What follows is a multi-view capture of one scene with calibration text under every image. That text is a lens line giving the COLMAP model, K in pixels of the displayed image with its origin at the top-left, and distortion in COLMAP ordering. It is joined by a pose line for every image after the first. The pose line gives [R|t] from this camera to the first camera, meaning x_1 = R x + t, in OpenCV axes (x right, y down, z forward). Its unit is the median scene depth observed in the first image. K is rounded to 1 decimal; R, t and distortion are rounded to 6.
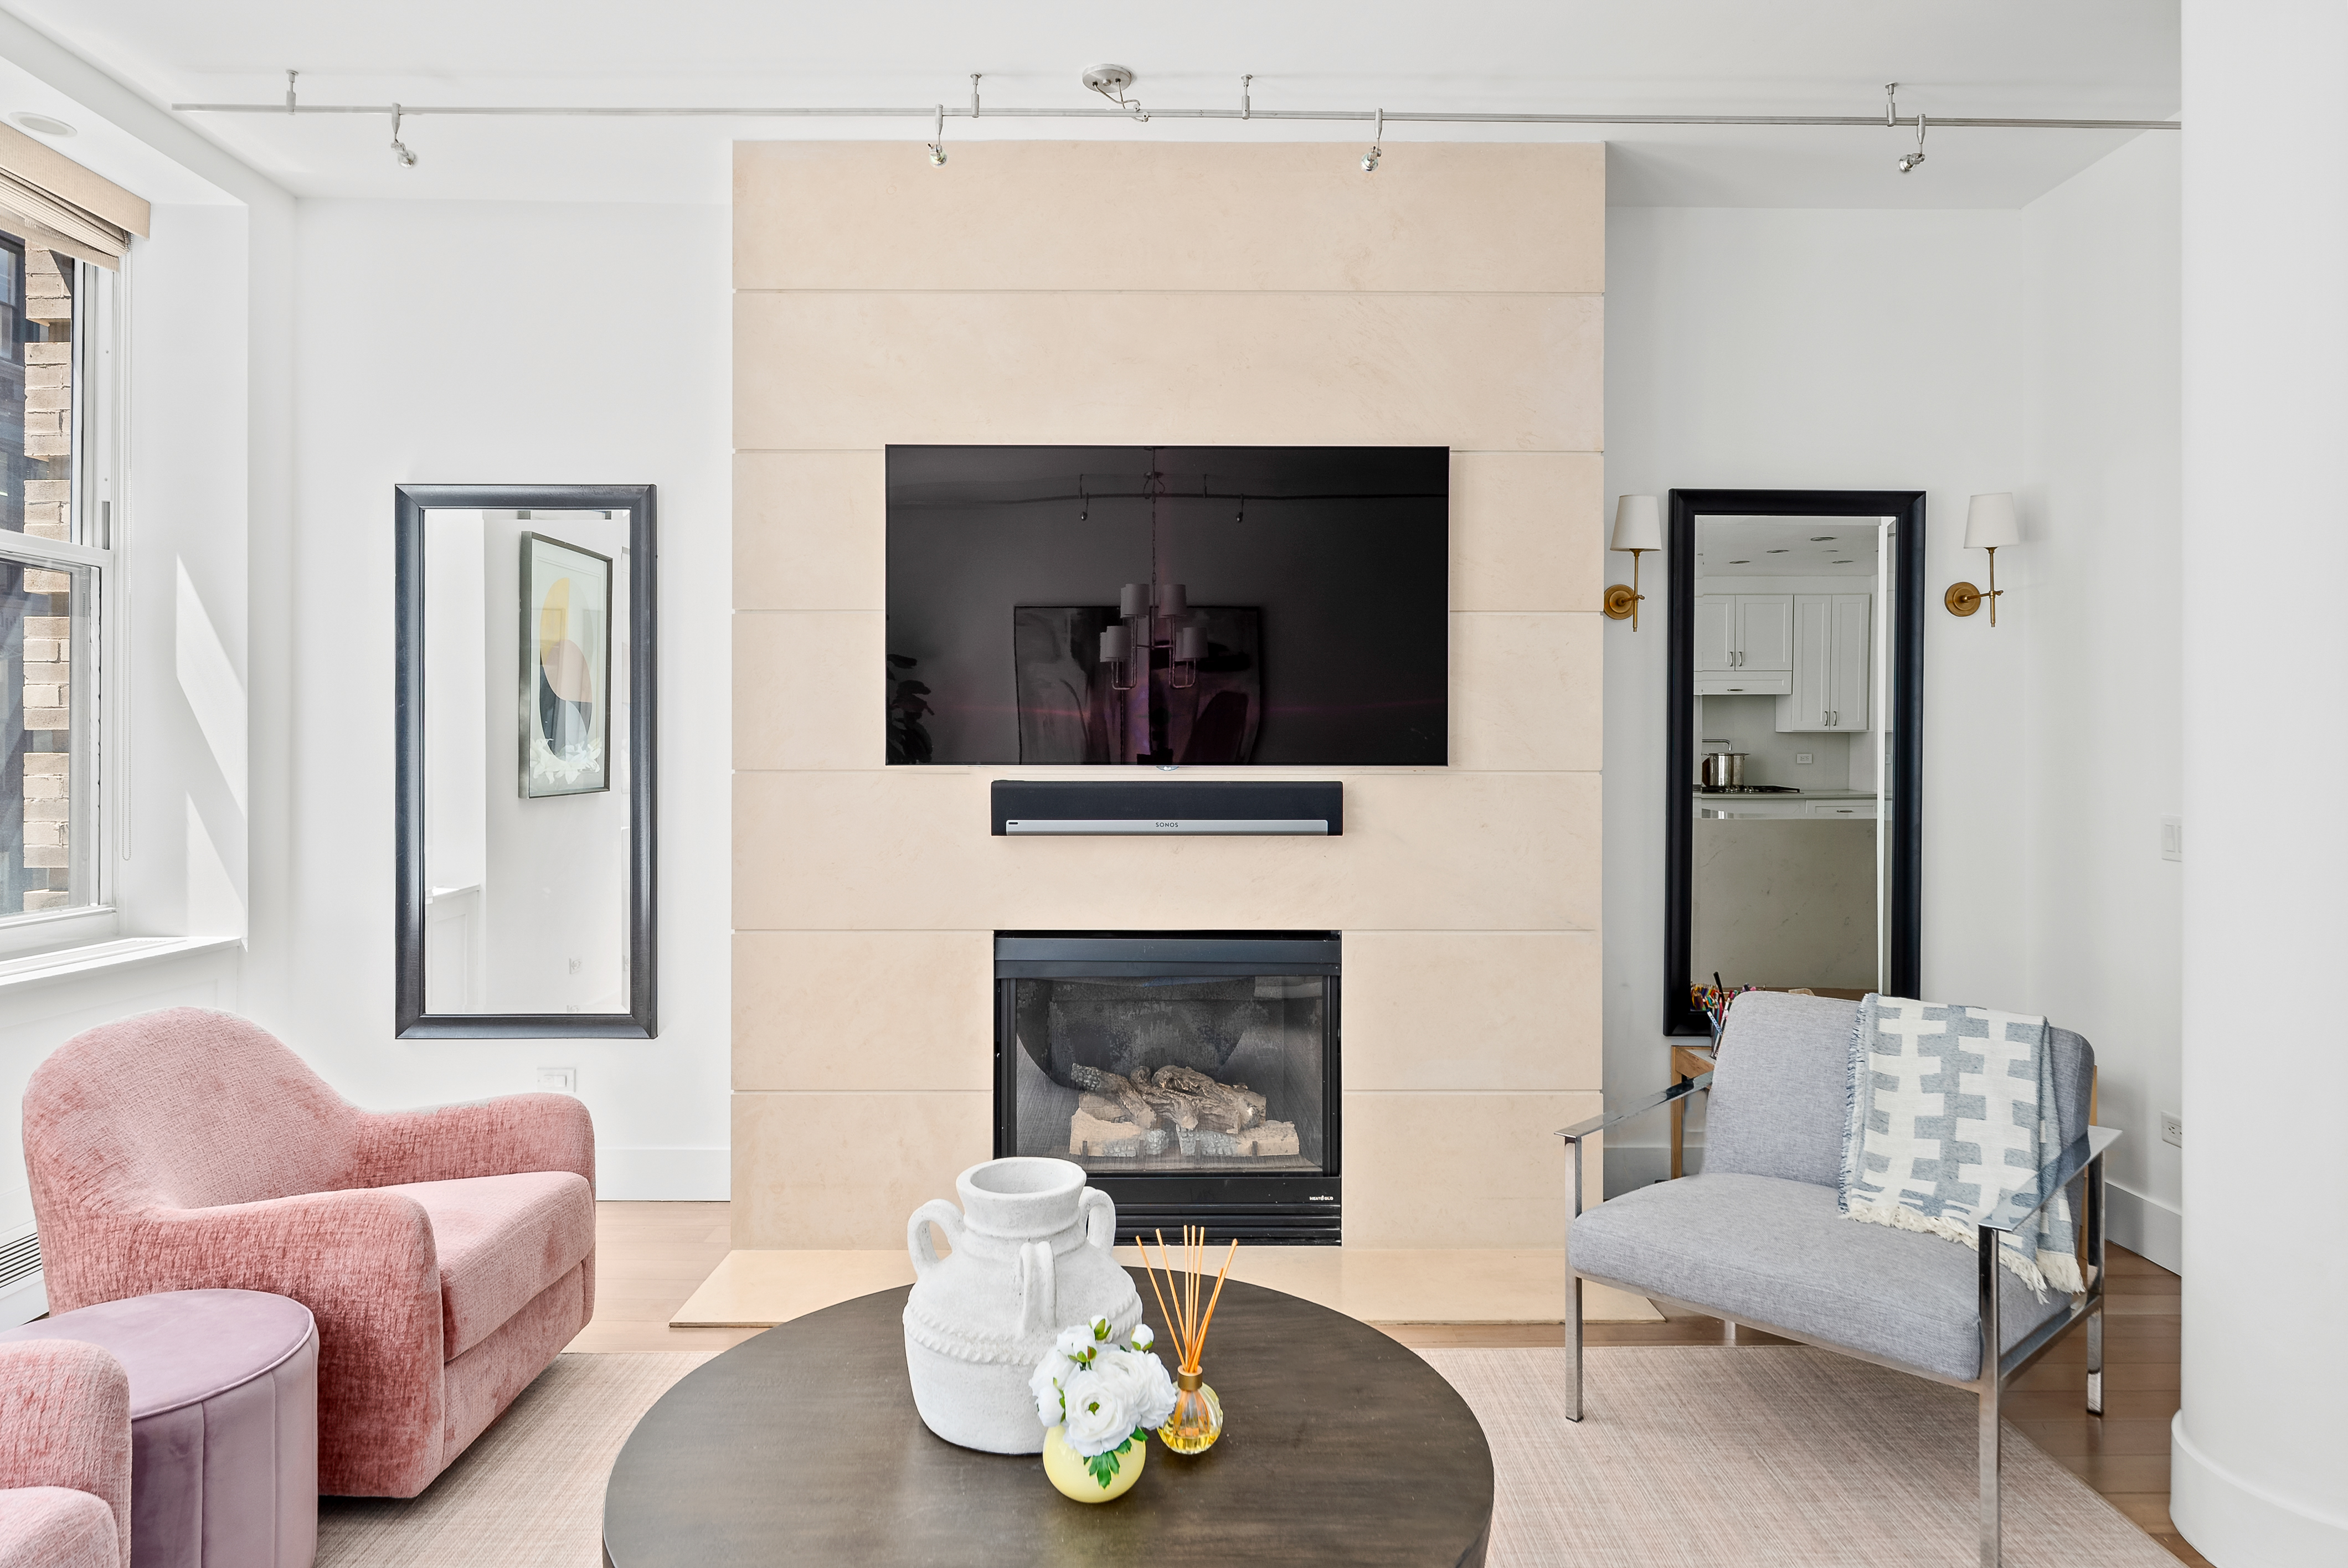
lens RADIAL K [[1408.2, 0, 1178.7], [0, 1408.2, 767.0], [0, 0, 1]] dist [-0.000964, 0.001029]
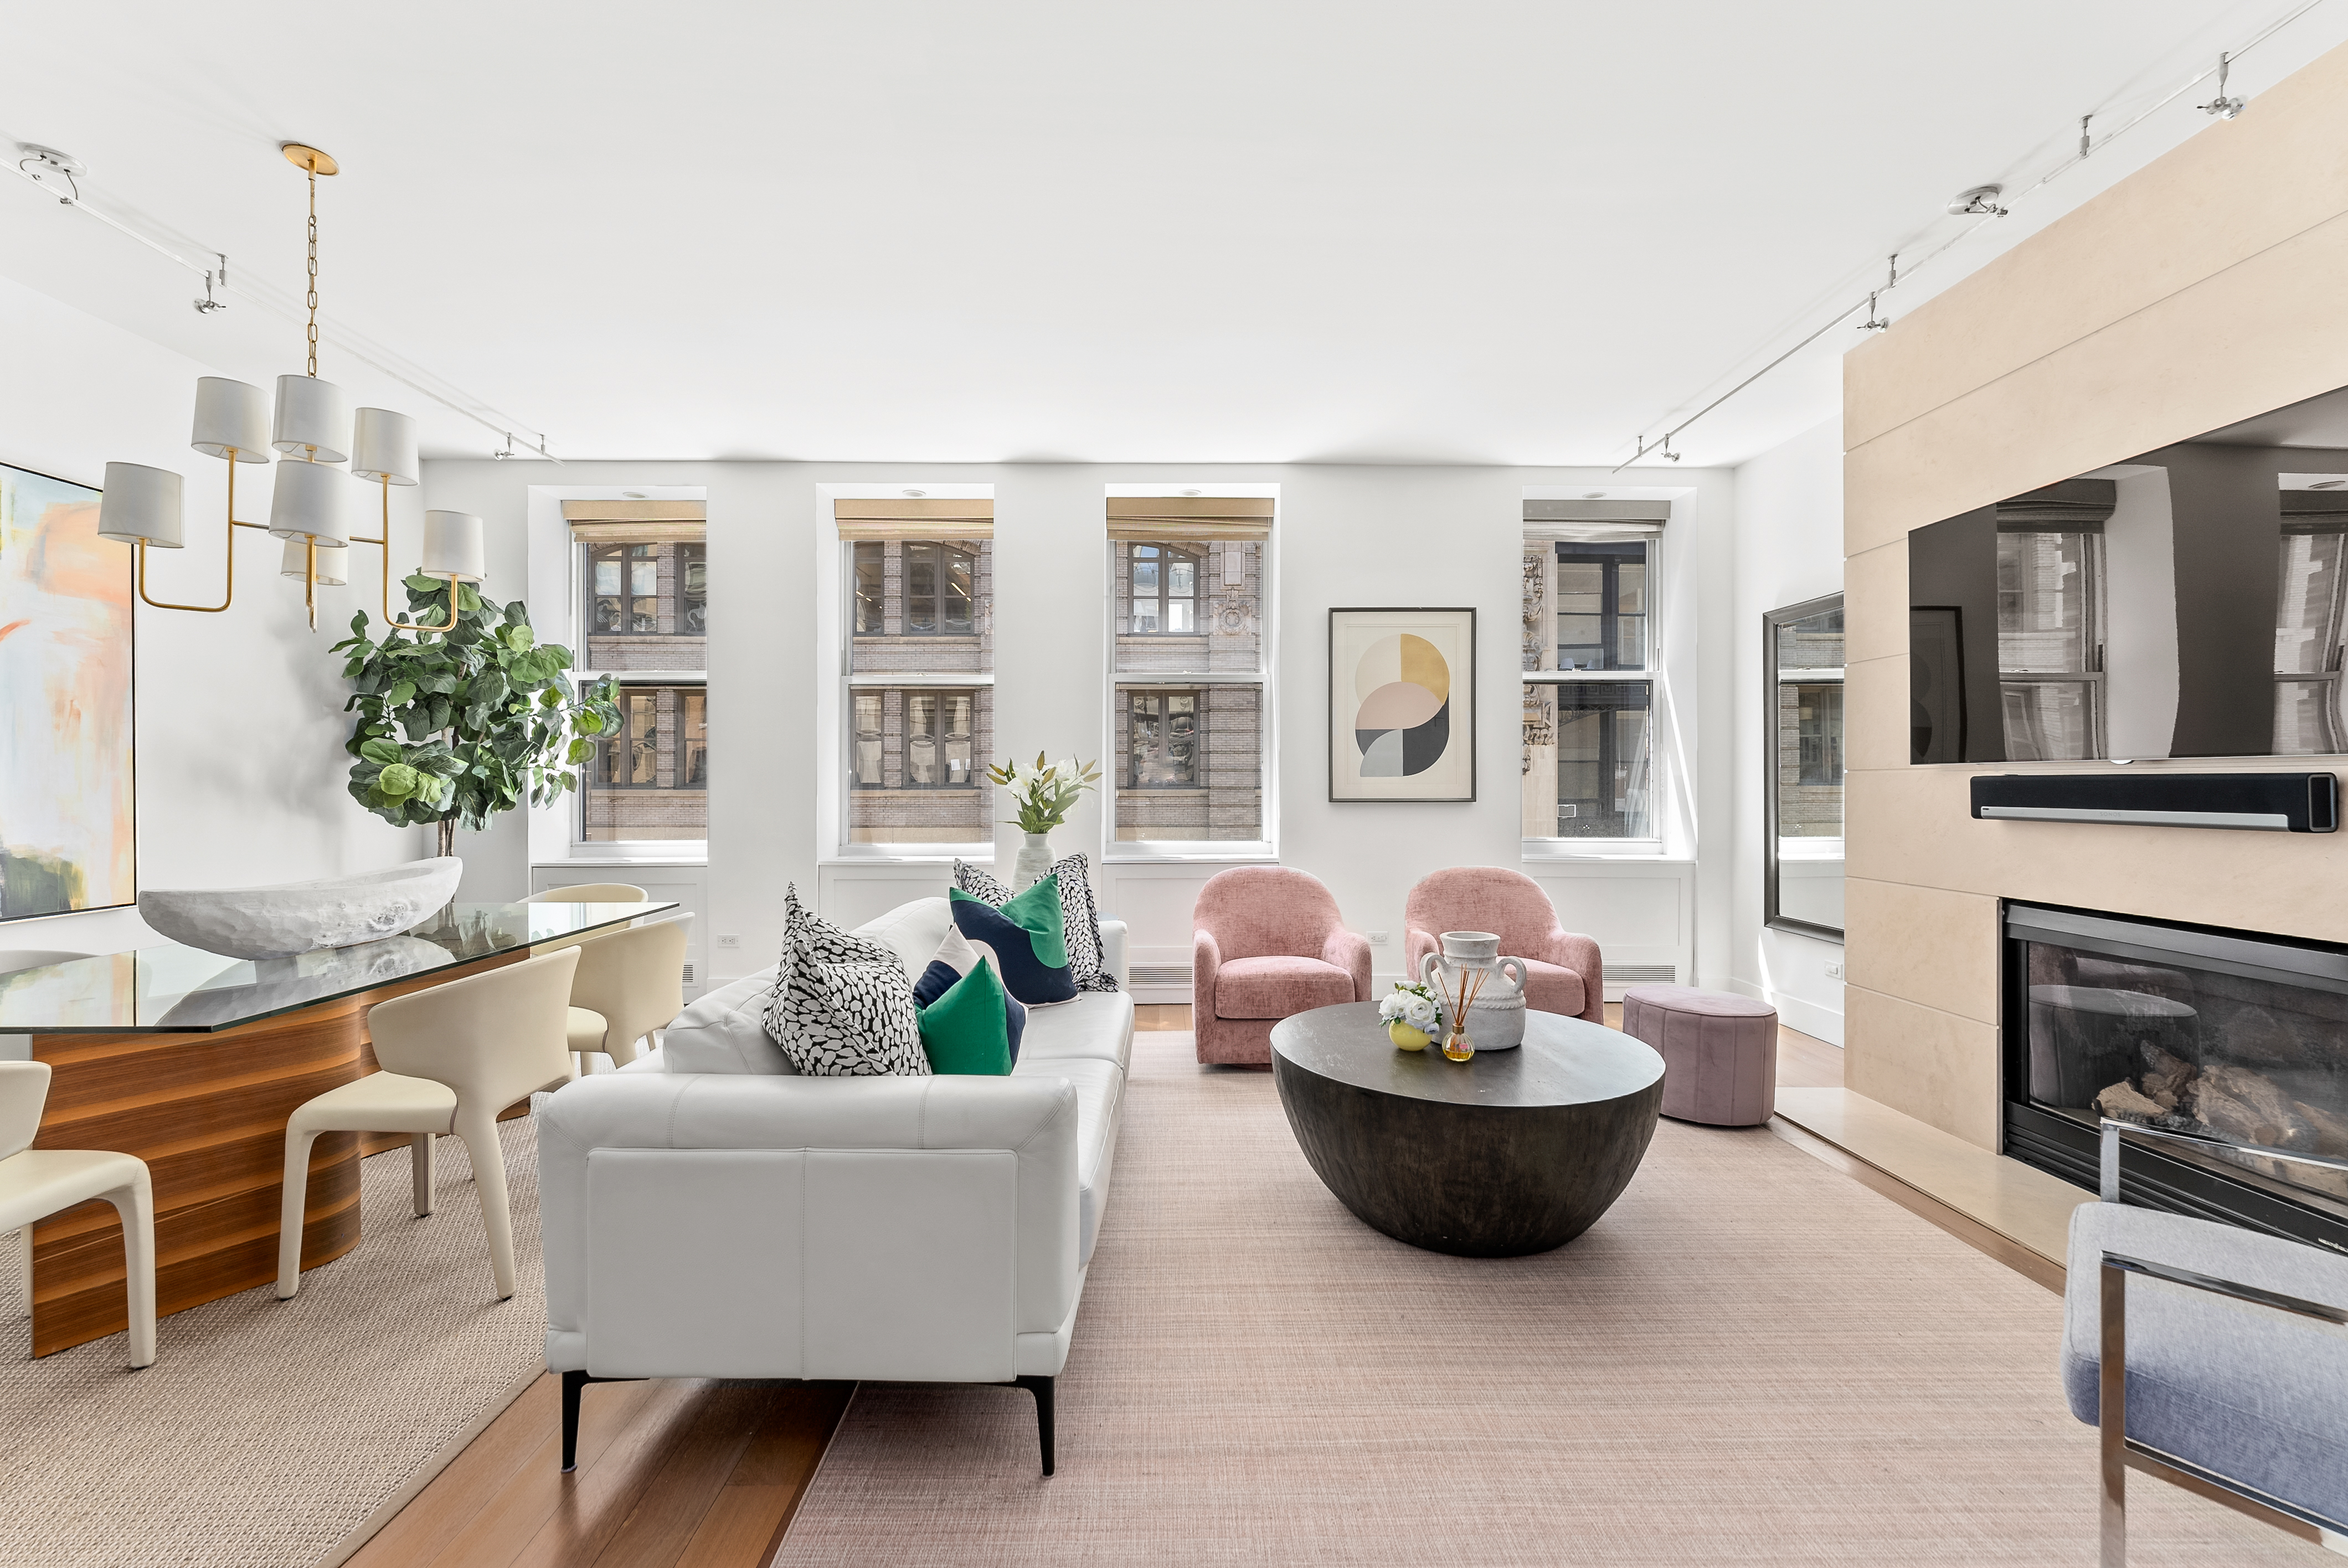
lens RADIAL K [[961.0, 0, 1174.0], [0, 961.0, 783.6], [0, 0, 1]] dist [-0.003098, -0.000126]
pose [[0.007272, -0.002812, -0.999970, 0.716635], [-0.002455, 0.999993, -0.002830, 0.021158], [0.999971, 0.002476, 0.007266, 0.277719]]
